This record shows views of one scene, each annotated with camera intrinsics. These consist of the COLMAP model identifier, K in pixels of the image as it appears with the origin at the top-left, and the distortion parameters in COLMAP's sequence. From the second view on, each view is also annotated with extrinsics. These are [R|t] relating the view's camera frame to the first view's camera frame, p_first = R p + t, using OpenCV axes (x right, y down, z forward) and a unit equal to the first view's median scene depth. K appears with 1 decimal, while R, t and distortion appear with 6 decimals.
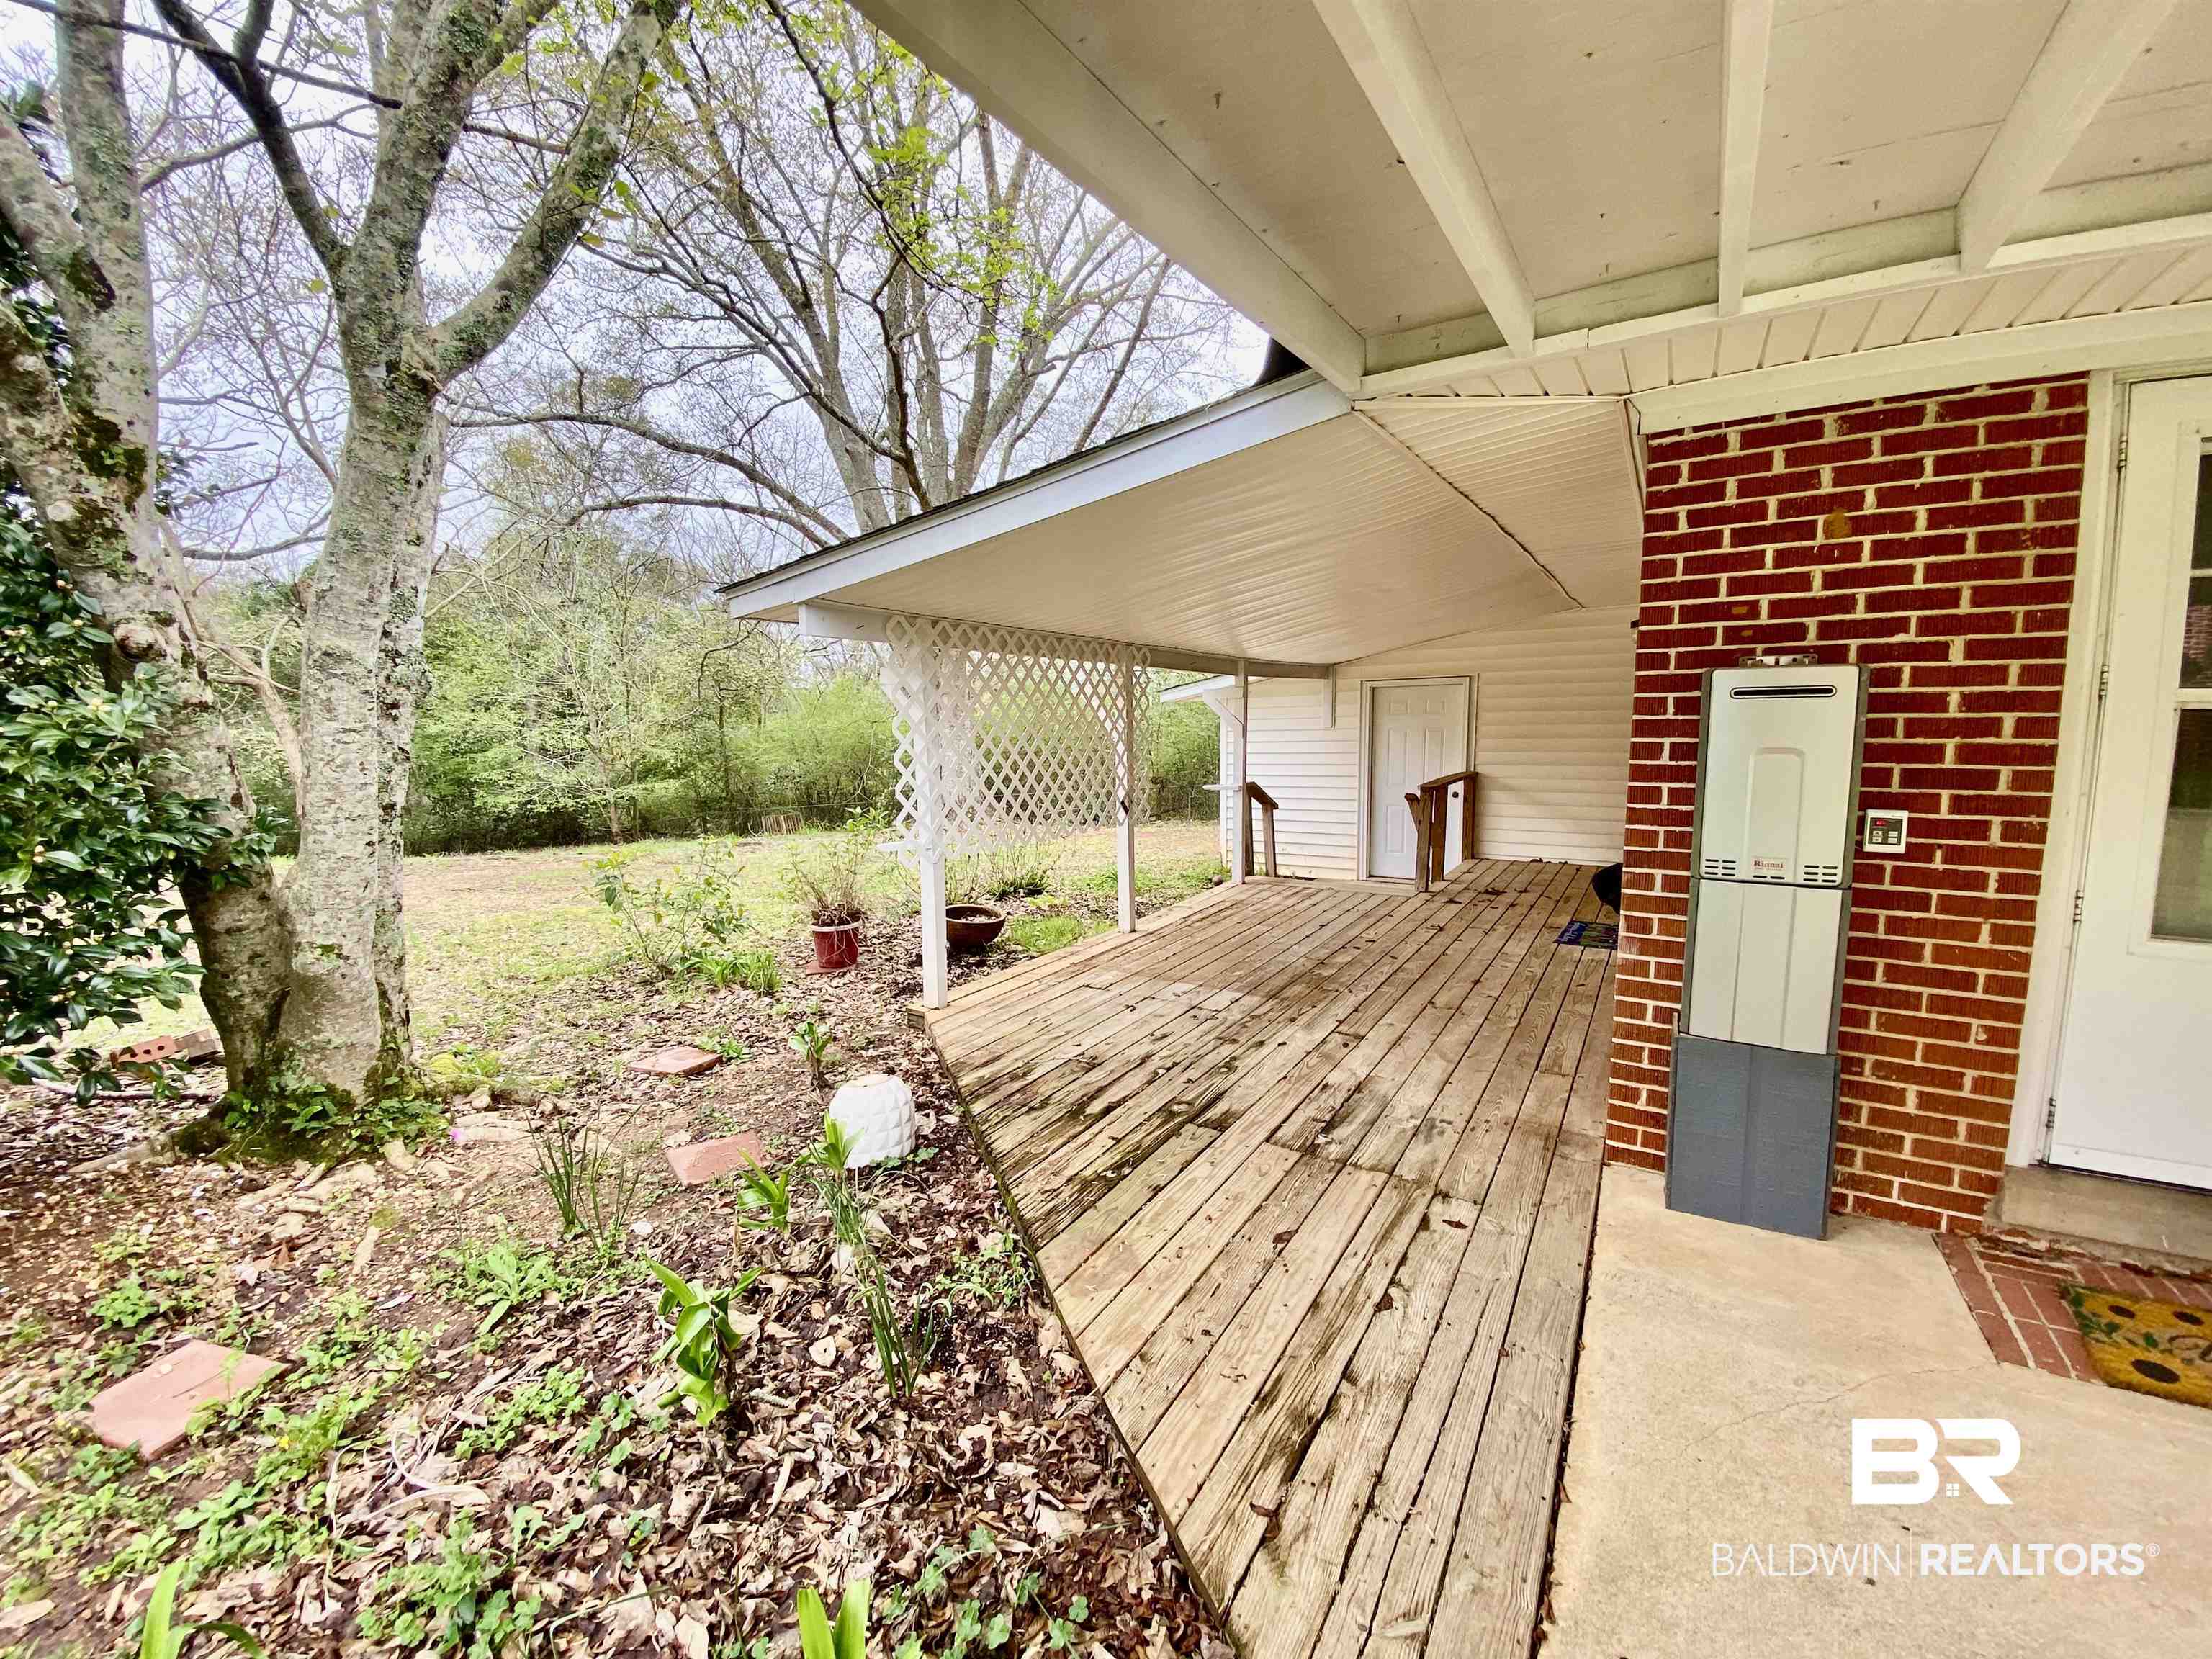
lens RADIAL K [[889.0, 0, 1103.2], [0, 889.0, 827.7], [0, 0, 1]] dist [0.023246, -0.022956]
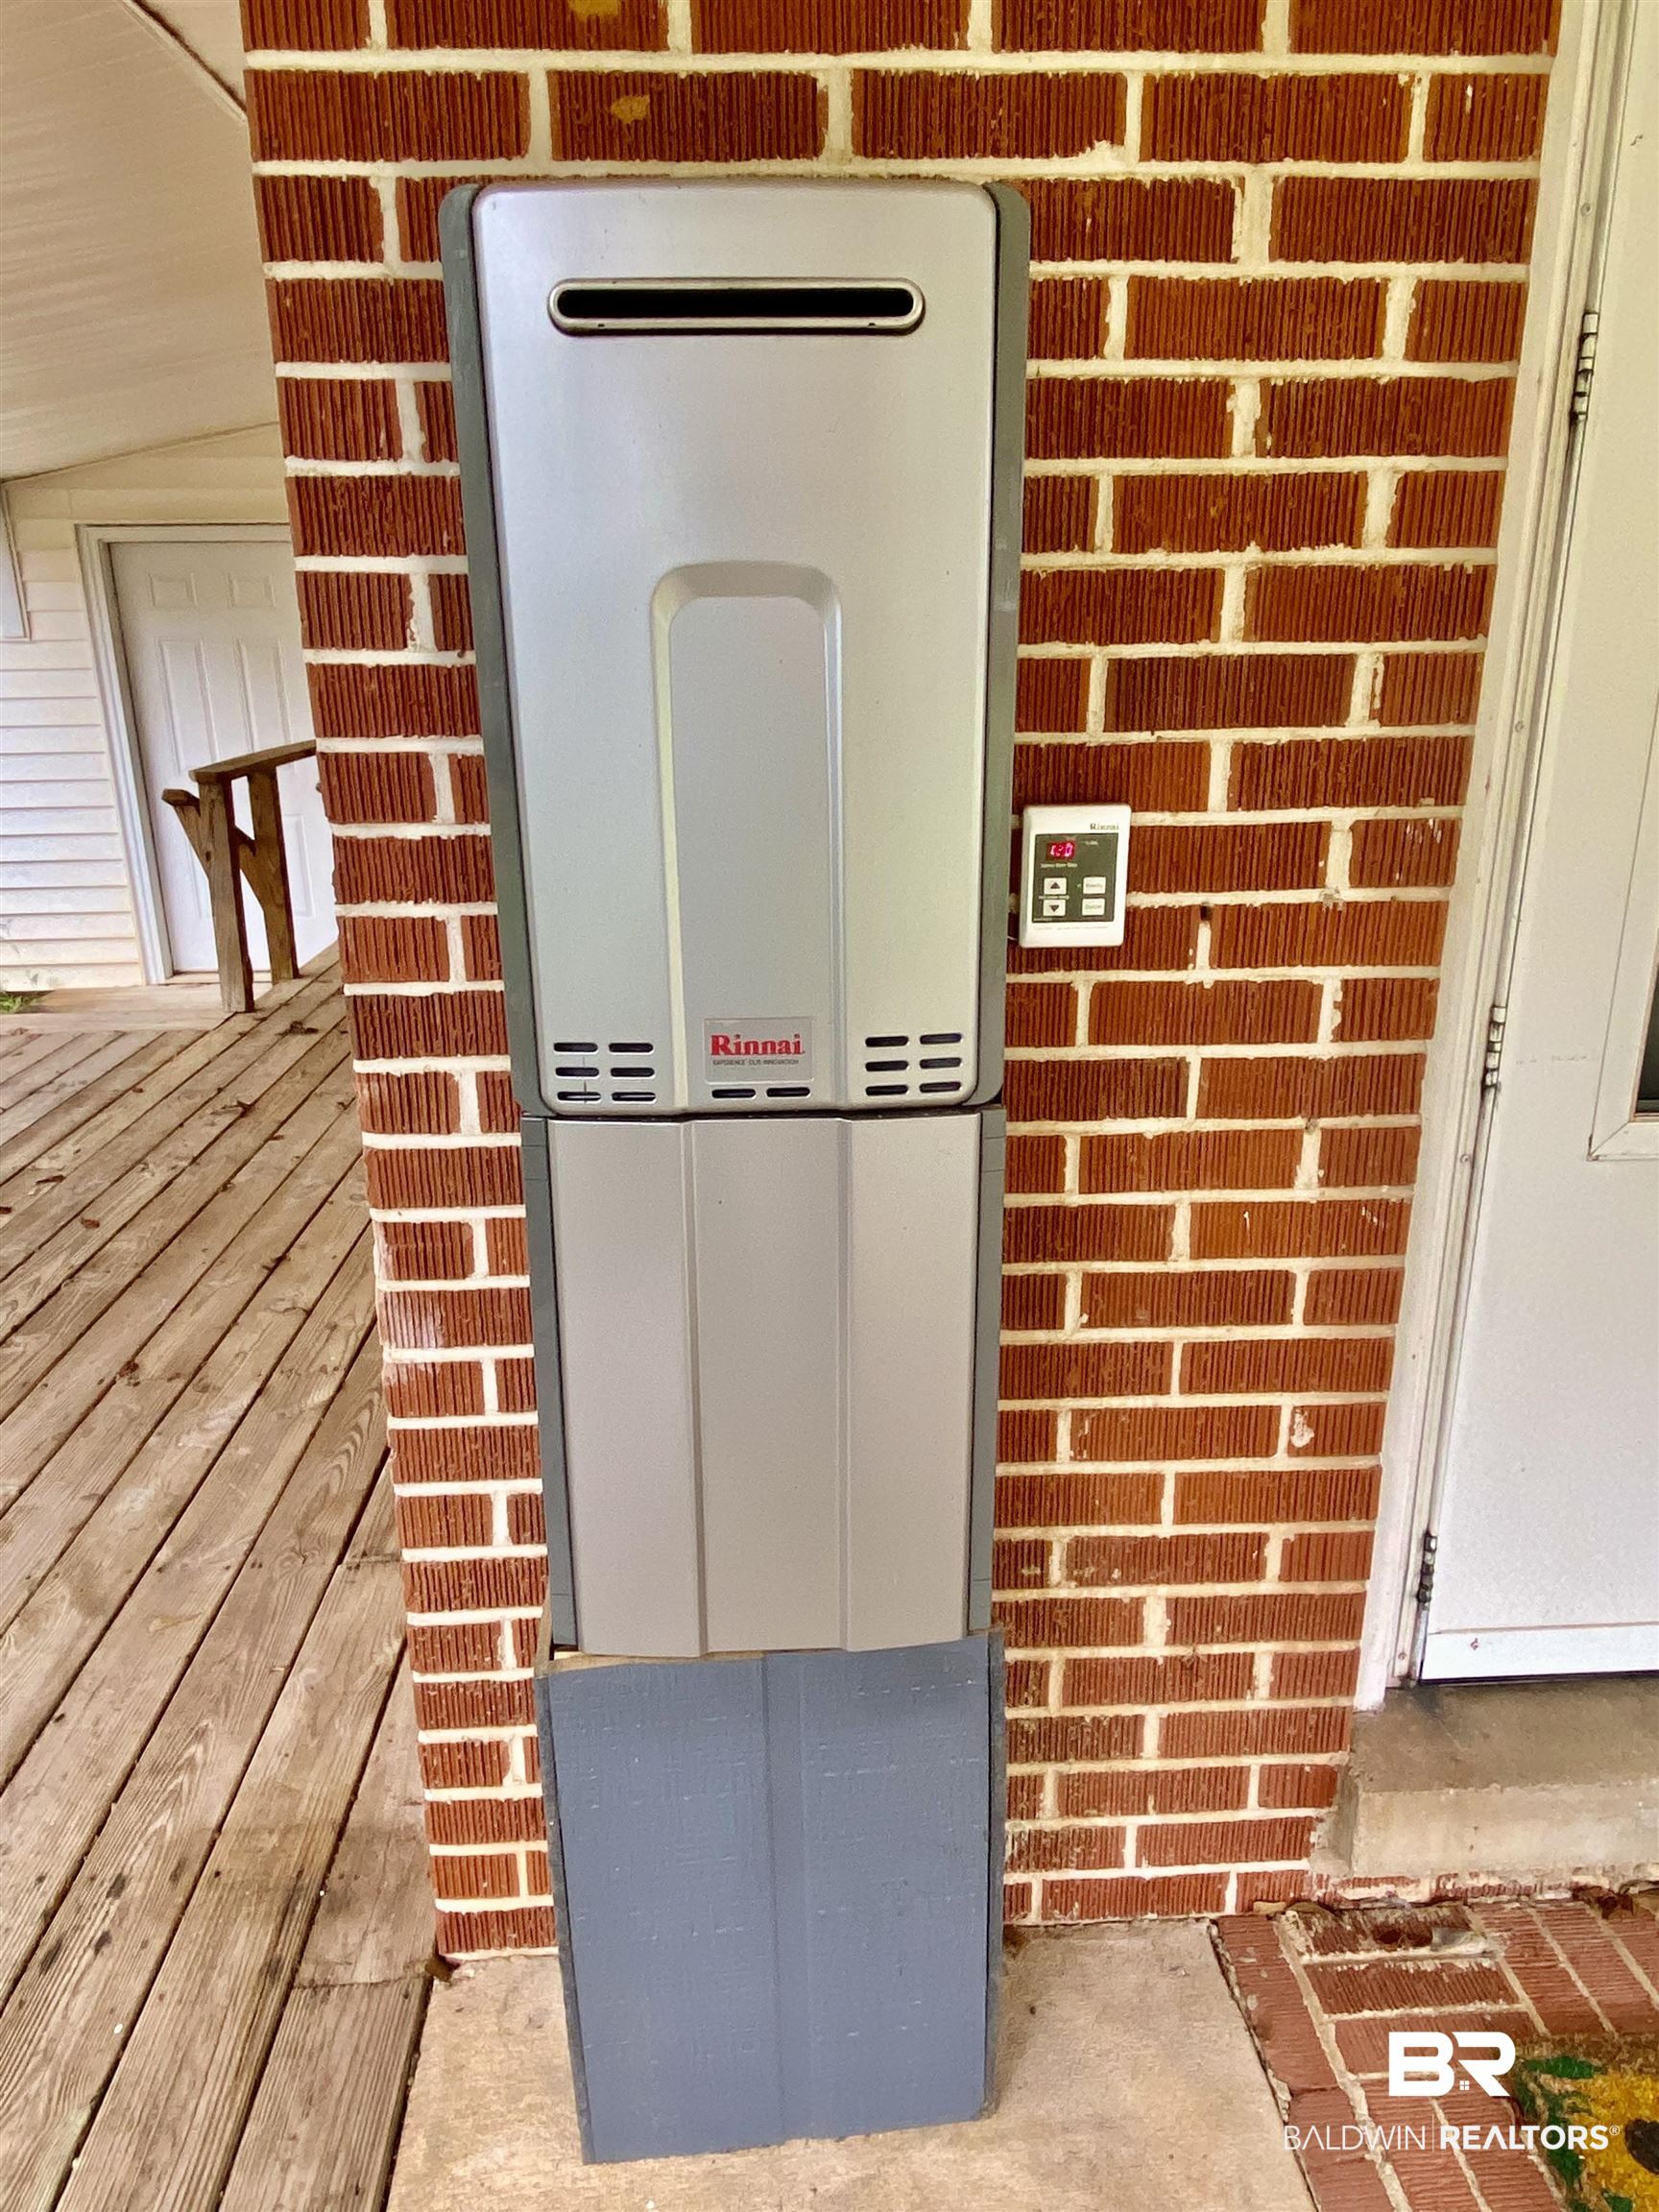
lens RADIAL K [[1481.8, 0, 829.5], [0, 1481.8, 1106.0], [0, 0, 1]] dist [0.046157, -0.001914]
pose [[0.813691, -0.167304, 0.556701, 0.515264], [0.068313, 0.978573, 0.194240, -0.024150], [-0.577269, -0.120021, 0.807685, 0.632645]]
